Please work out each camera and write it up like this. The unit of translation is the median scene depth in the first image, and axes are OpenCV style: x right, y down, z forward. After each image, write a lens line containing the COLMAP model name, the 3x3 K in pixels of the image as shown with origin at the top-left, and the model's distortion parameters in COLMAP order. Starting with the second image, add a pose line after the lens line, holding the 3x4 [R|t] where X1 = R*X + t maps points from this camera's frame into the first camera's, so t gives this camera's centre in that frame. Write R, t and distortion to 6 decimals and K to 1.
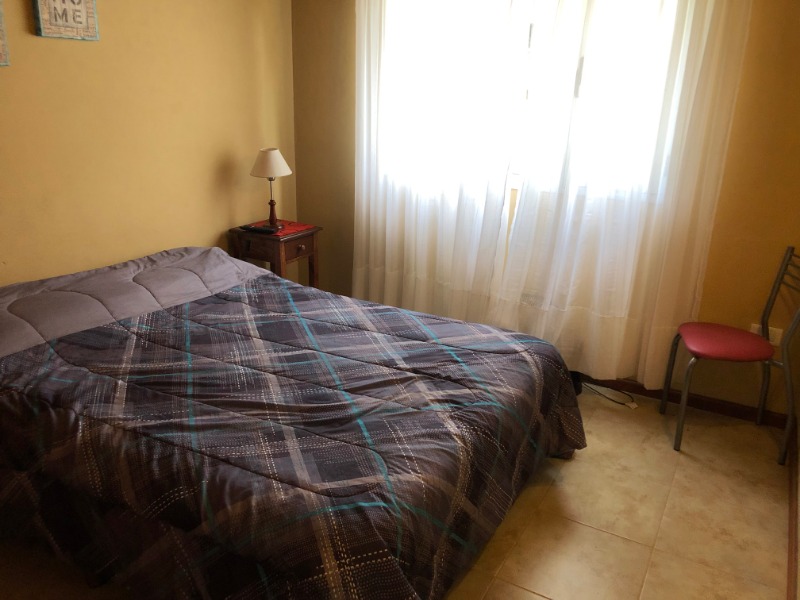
lens RADIAL K [[669.8, 0, 395.6], [0, 669.8, 305.1], [0, 0, 1]] dist [0.065709, -0.071923]
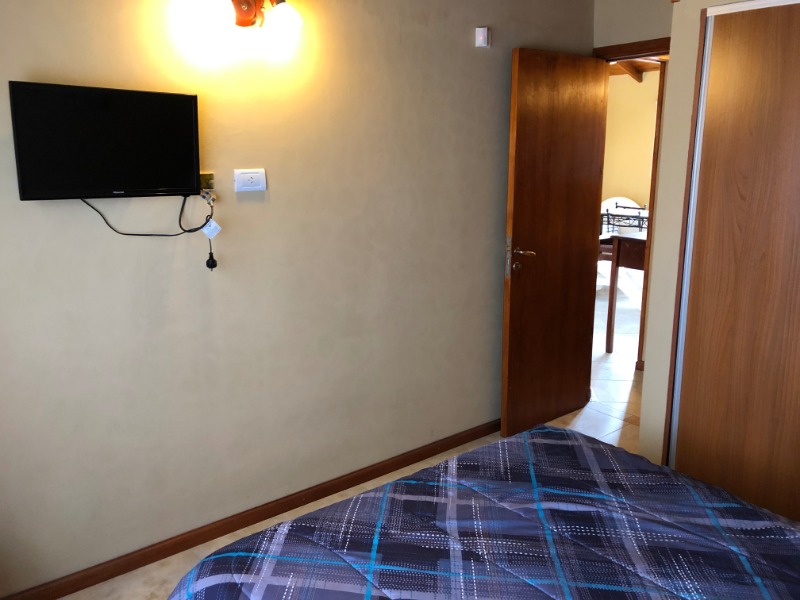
lens RADIAL K [[669.8, 0, 395.6], [0, 669.8, 305.1], [0, 0, 1]] dist [0.065709, -0.071923]
pose [[-0.930638, -0.104951, 0.350569, -0.201537], [0.092293, 0.859708, 0.502378, -0.653160], [-0.354112, 0.499887, -0.790391, 1.873696]]
